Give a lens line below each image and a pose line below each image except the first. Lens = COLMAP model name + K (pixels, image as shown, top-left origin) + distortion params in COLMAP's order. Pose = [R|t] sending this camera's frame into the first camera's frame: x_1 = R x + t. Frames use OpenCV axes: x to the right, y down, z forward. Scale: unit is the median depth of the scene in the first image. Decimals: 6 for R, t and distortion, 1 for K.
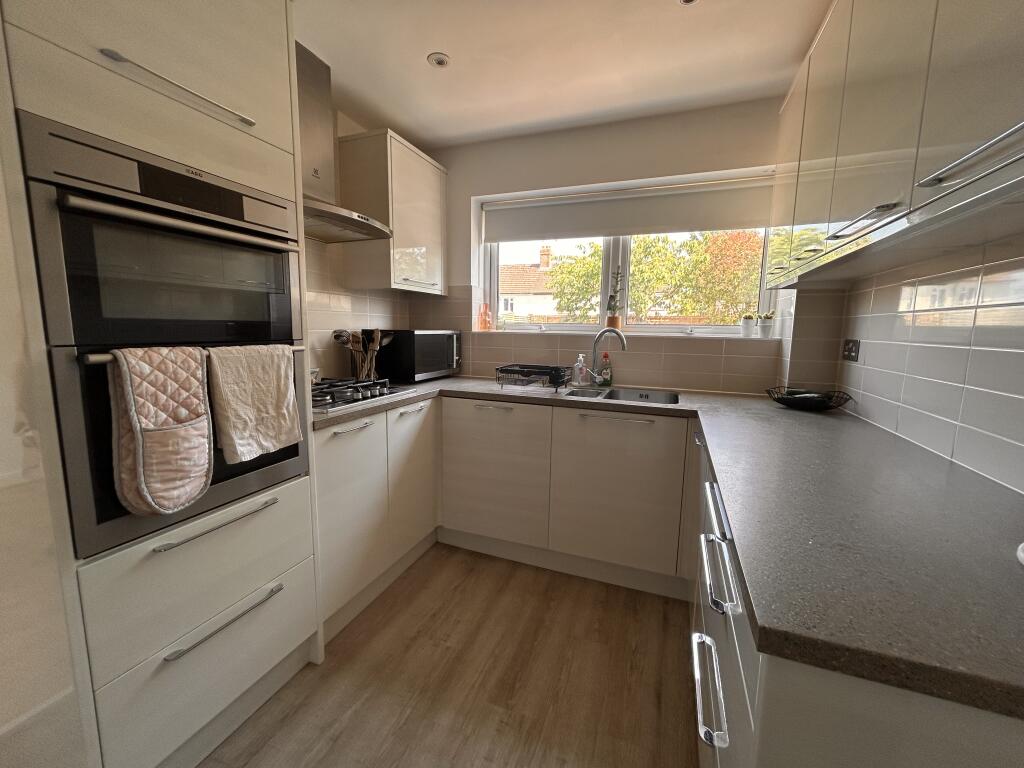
lens RADIAL K [[409.4, 0, 513.8], [0, 409.4, 381.4], [0, 0, 1]] dist [-0.004196, 0.000566]
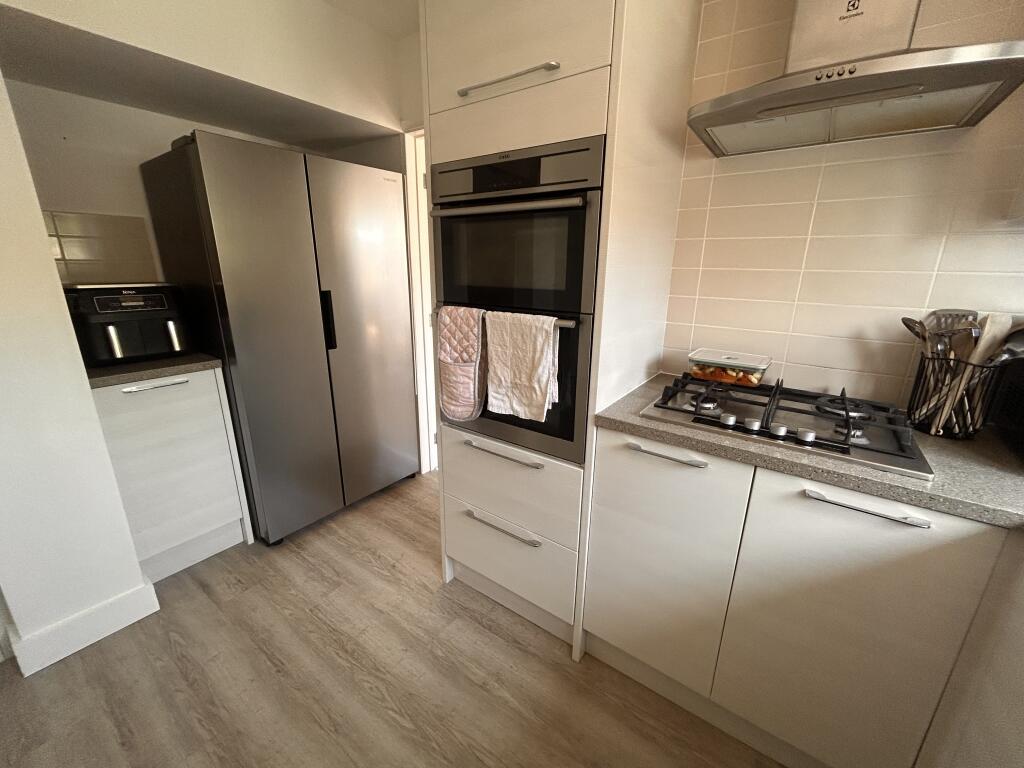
lens RADIAL K [[409.4, 0, 514.4], [0, 409.4, 381.4], [0, 0, 1]] dist [-0.004196, 0.000566]
pose [[-0.249889, 0.245592, -0.936611, 0.387430], [-0.147434, 0.946369, 0.287486, -0.225123], [0.956984, 0.209928, -0.200278, 1.248624]]
